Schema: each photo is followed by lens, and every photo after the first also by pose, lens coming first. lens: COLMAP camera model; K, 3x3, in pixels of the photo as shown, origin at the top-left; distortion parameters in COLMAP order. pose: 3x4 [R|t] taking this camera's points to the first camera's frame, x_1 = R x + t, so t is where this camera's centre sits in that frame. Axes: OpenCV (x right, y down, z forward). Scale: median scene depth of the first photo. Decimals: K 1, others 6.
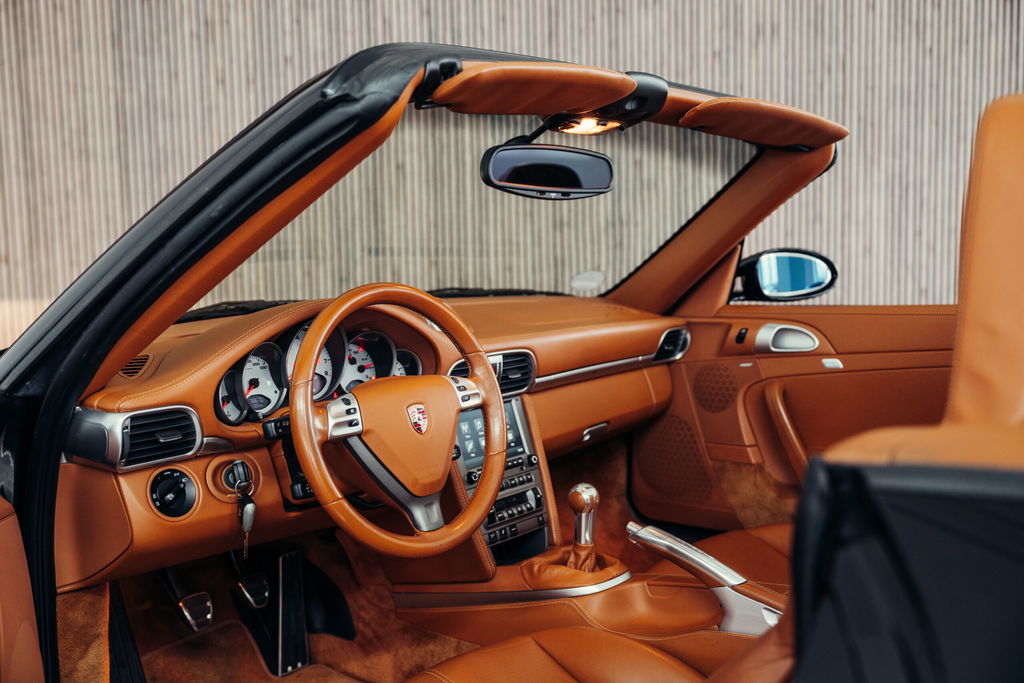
lens RADIAL K [[1009.6, 0, 512.0], [0, 1009.6, 341.5], [0, 0, 1]] dist [-0.001300, -0.012480]
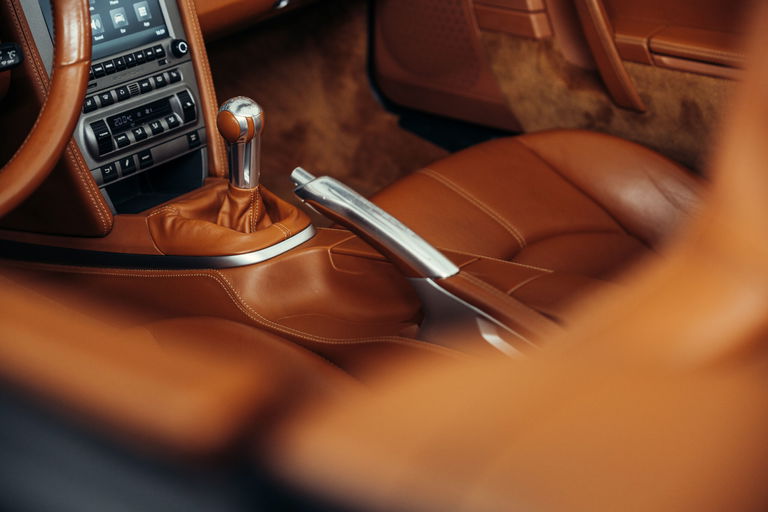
lens RADIAL K [[1197.7, 0, 384.0], [0, 1197.7, 256.0], [0, 0, 1]] dist [0.015593, 0.035420]
pose [[0.998763, 0.002084, 0.049671, 0.115133], [-0.019486, 0.935583, 0.352570, -0.032649], [-0.045736, -0.353102, 0.934466, 0.228106]]
